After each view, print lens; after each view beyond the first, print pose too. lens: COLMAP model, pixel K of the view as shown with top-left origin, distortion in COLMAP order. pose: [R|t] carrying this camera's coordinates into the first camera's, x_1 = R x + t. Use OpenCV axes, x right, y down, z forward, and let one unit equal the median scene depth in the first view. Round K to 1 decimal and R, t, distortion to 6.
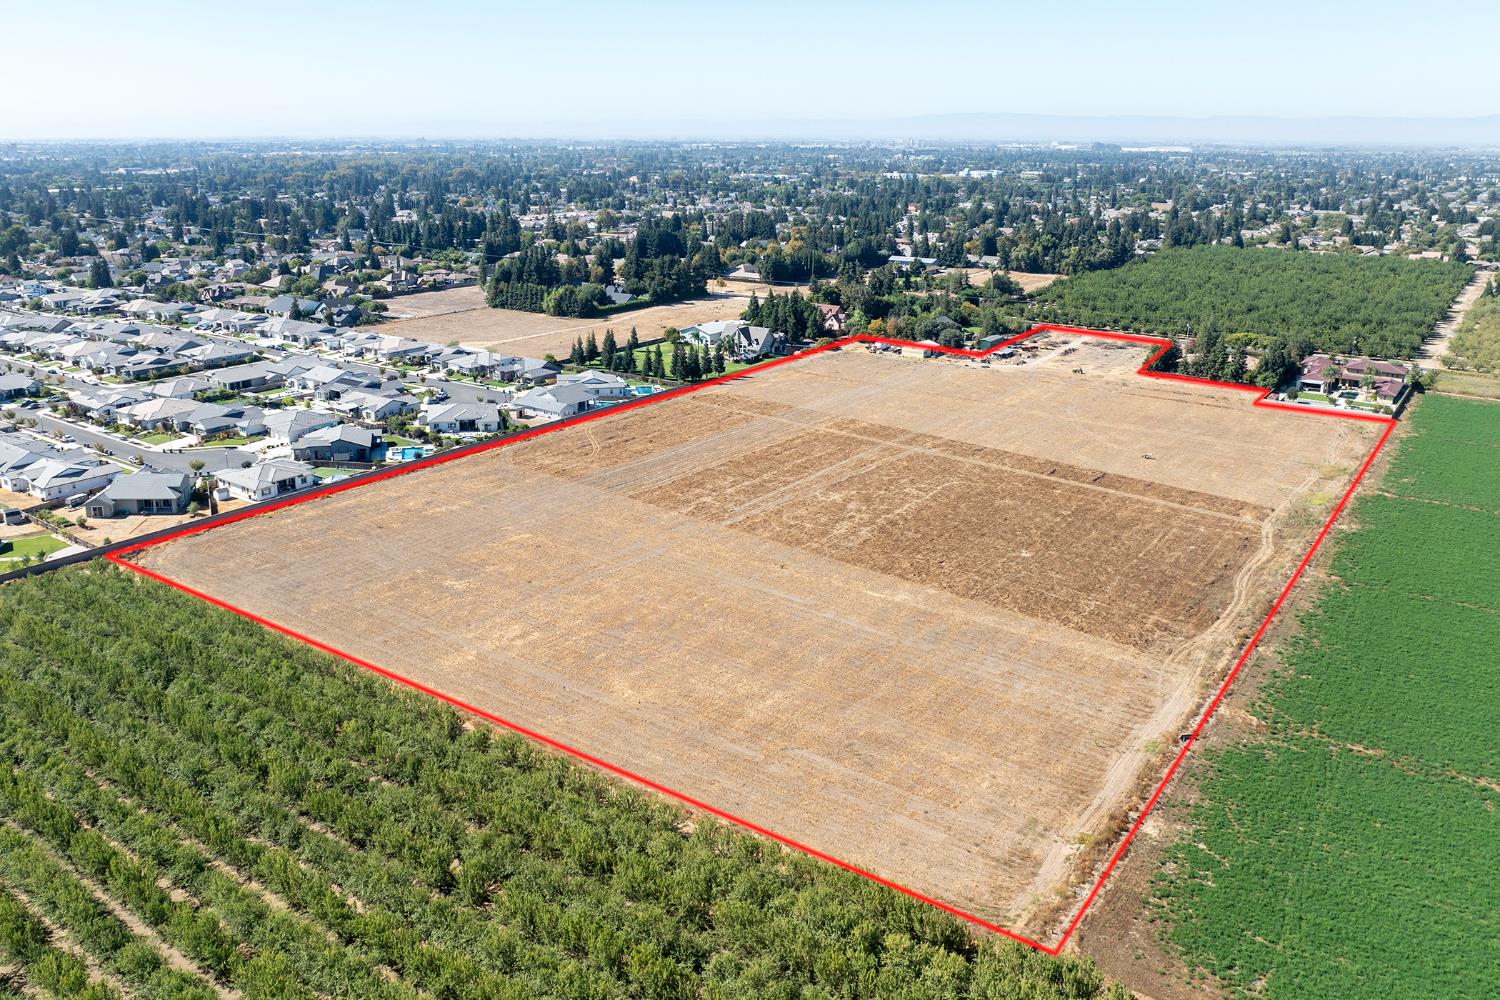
lens RADIAL K [[1138.5, 0, 727.4], [0, 1138.5, 499.5], [0, 0, 1]] dist [-0.030602, -0.002035]
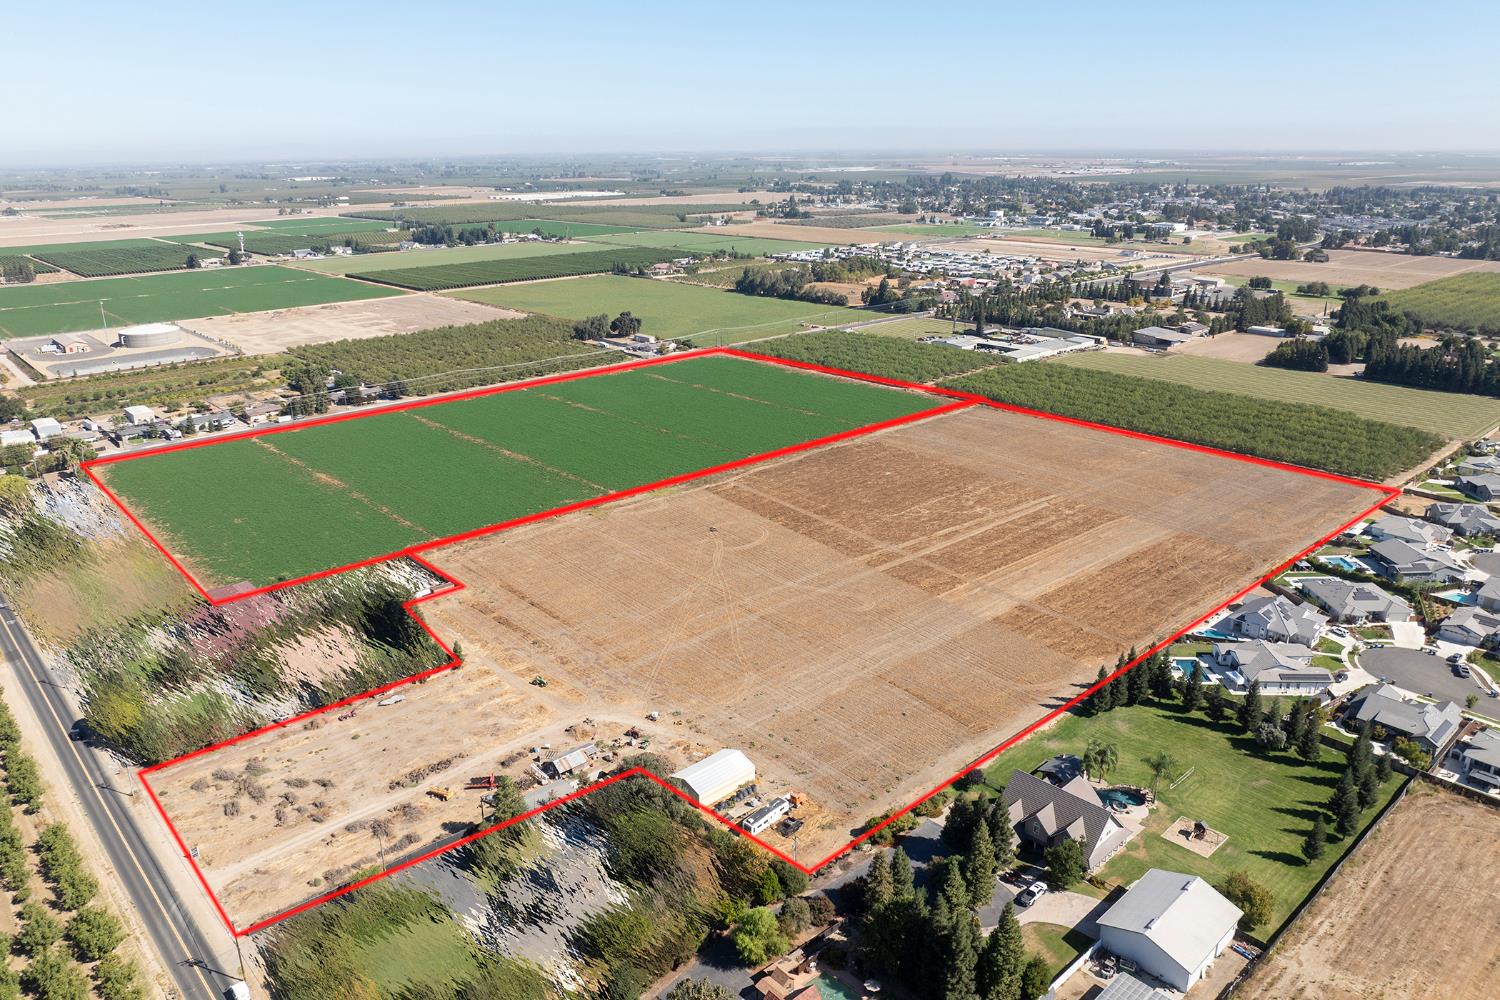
lens RADIAL K [[1029.0, 0, 787.0], [0, 1029.0, 541.1], [0, 0, 1]] dist [-0.030186, -0.001883]
pose [[-0.982101, -0.059607, 0.178673, 0.090745], [0.065902, 0.779902, 0.622422, -0.746042], [-0.176448, 0.623057, -0.762015, 1.907508]]
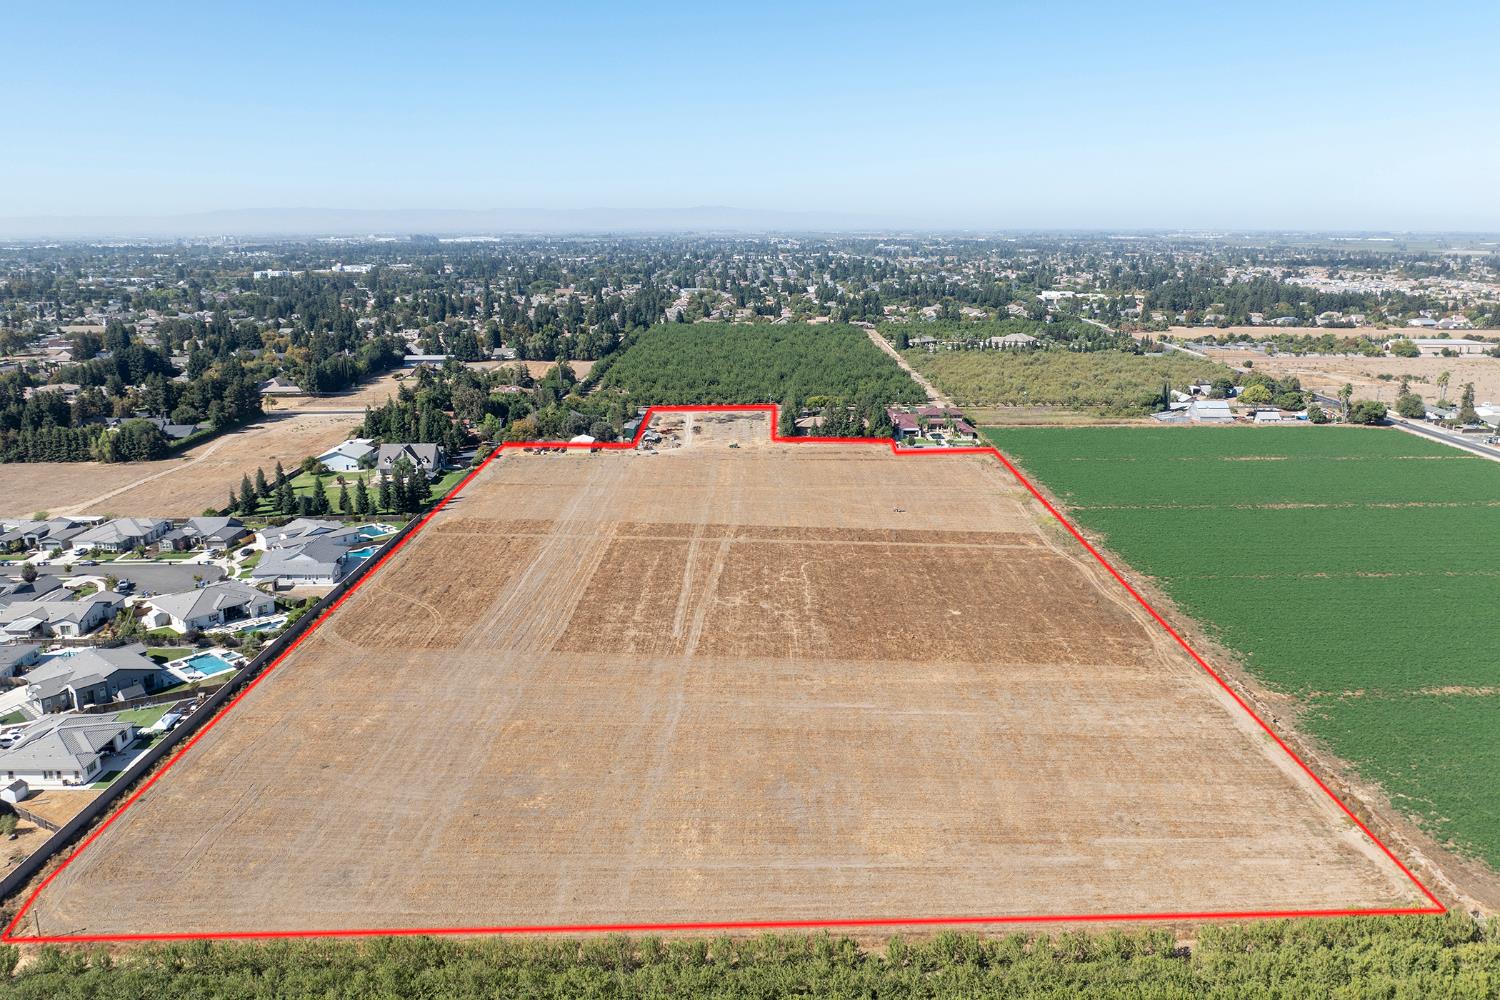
lens RADIAL K [[1029.0, 0, 787.0], [0, 1029.0, 541.1], [0, 0, 1]] dist [-0.030186, -0.001883]
pose [[0.790271, -0.183654, 0.584588, -0.365495], [0.191485, 0.980266, 0.049103, -0.083474], [-0.582070, 0.073135, 0.809843, 0.205817]]
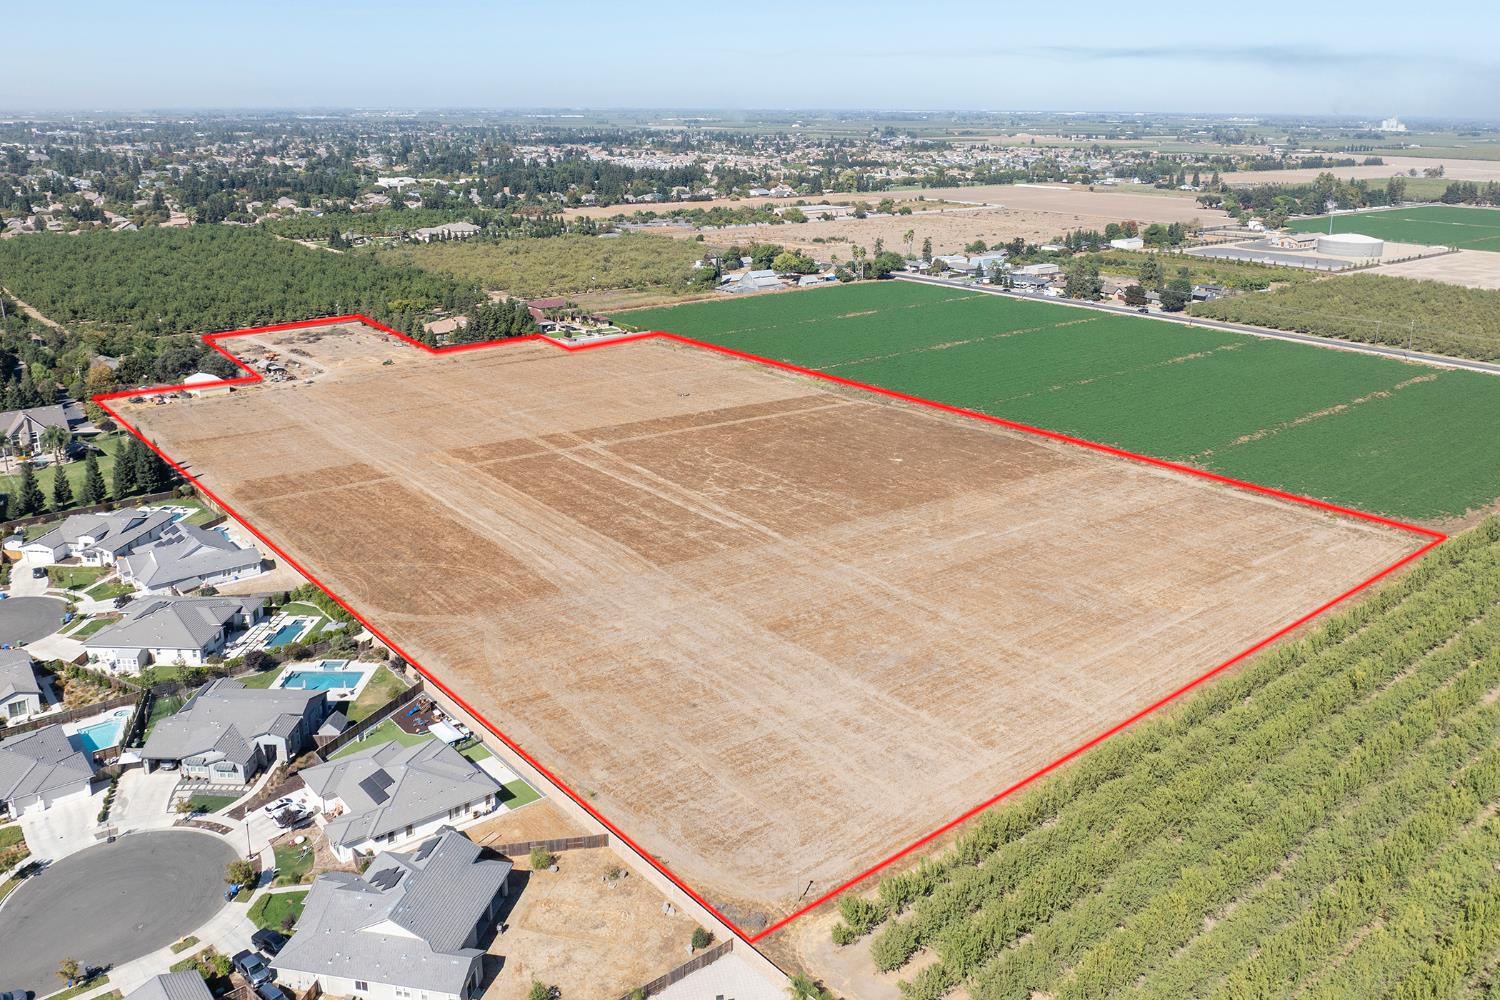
lens RADIAL K [[1155.6, 0, 736.7], [0, 1155.6, 499.2], [0, 0, 1]] dist [-0.030814, -0.002127]
pose [[0.245735, -0.313870, 0.917115, -0.759832], [0.291985, 0.926150, 0.238727, -0.211456], [-0.924315, 0.209121, 0.319233, 0.609565]]
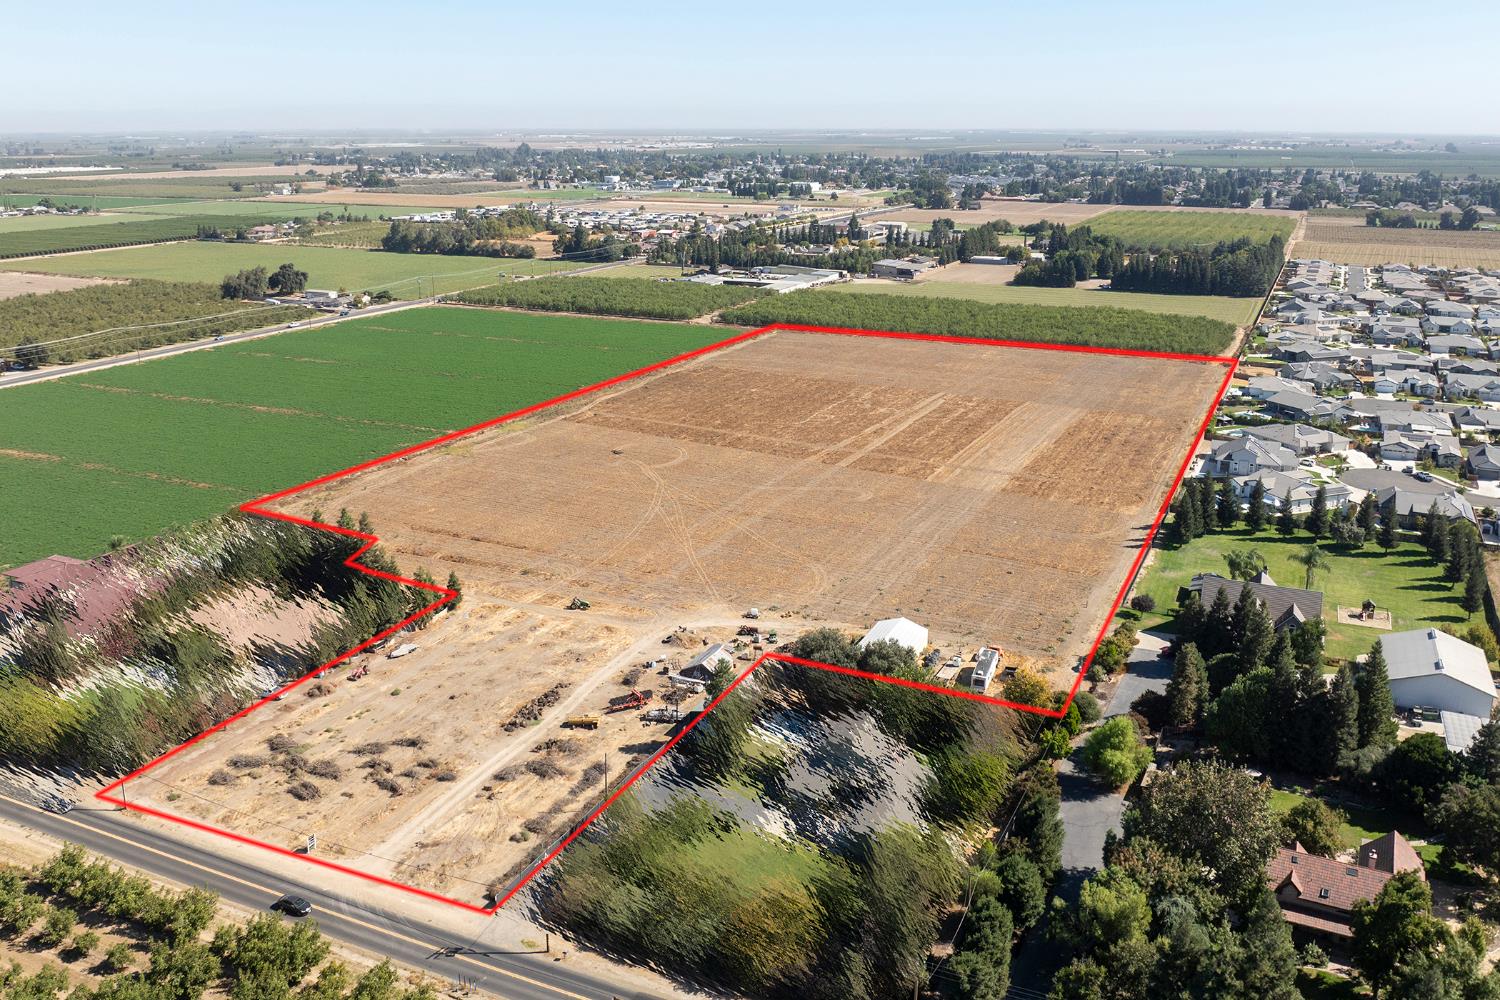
lens RADIAL K [[1163.7, 0, 792.9], [0, 1163.7, 498.4], [0, 0, 1]] dist [-0.011831, -0.031616]
pose [[-0.979707, 0.058201, -0.191798, 0.431931], [-0.064548, 0.814319, 0.576818, -0.648926], [0.189756, 0.577493, -0.794037, 1.960184]]
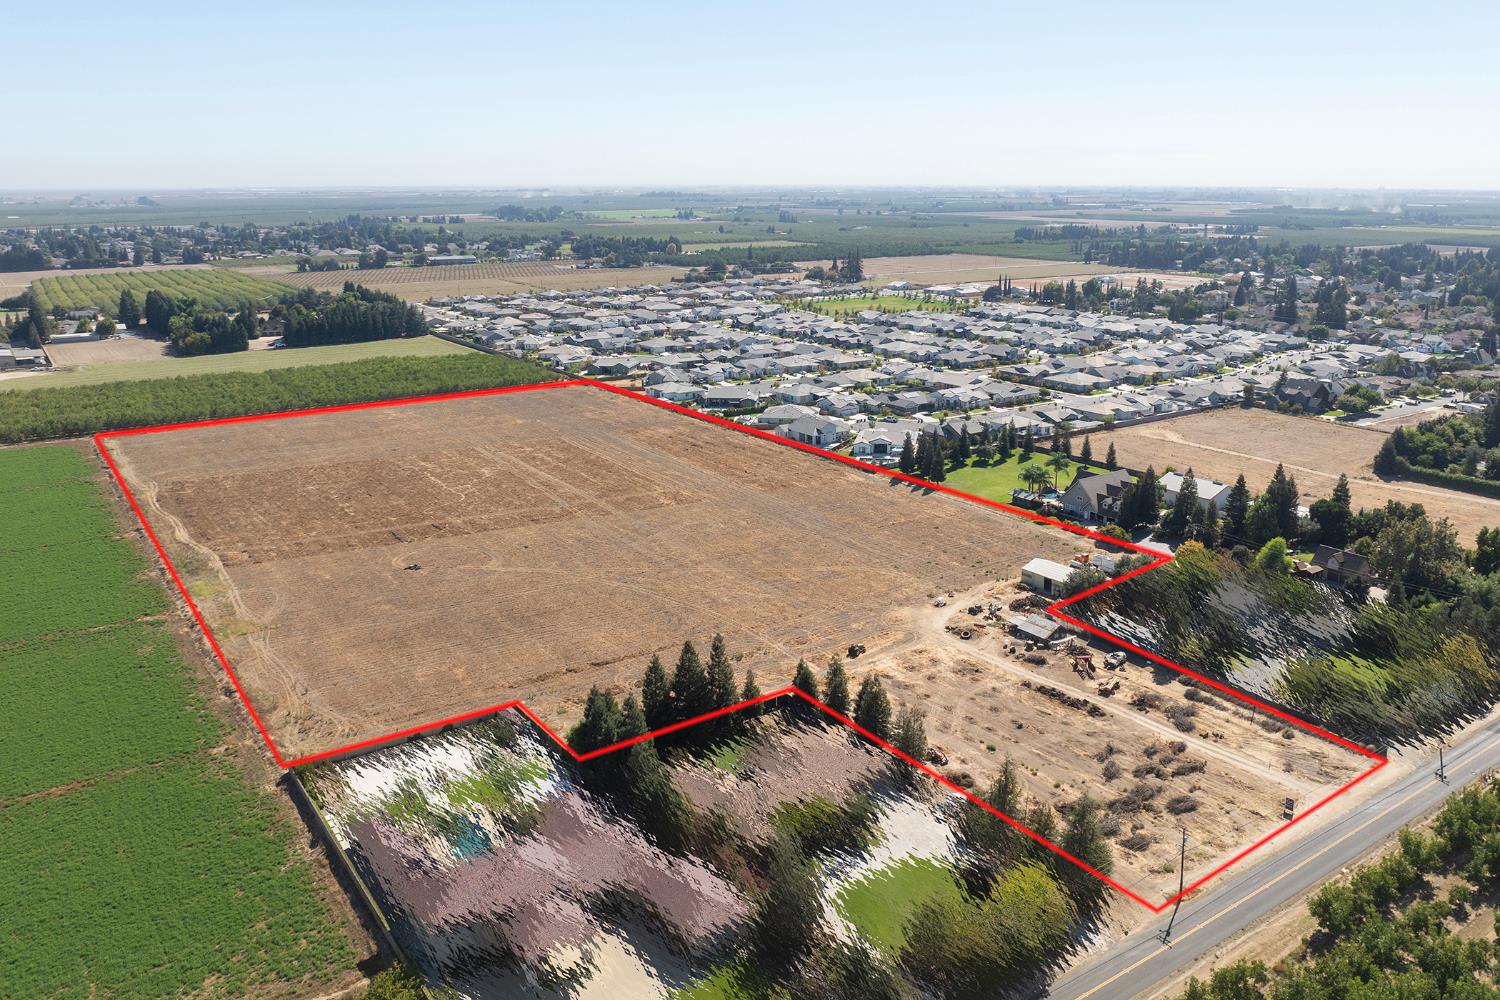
lens RADIAL K [[1138.5, 0, 727.4], [0, 1138.5, 499.5], [0, 0, 1]] dist [-0.030602, -0.002035]
pose [[-0.351856, 0.251975, -0.901502, 1.096515], [-0.286095, 0.888052, 0.359878, -0.484741], [0.891262, 0.384541, -0.240377, 1.449225]]
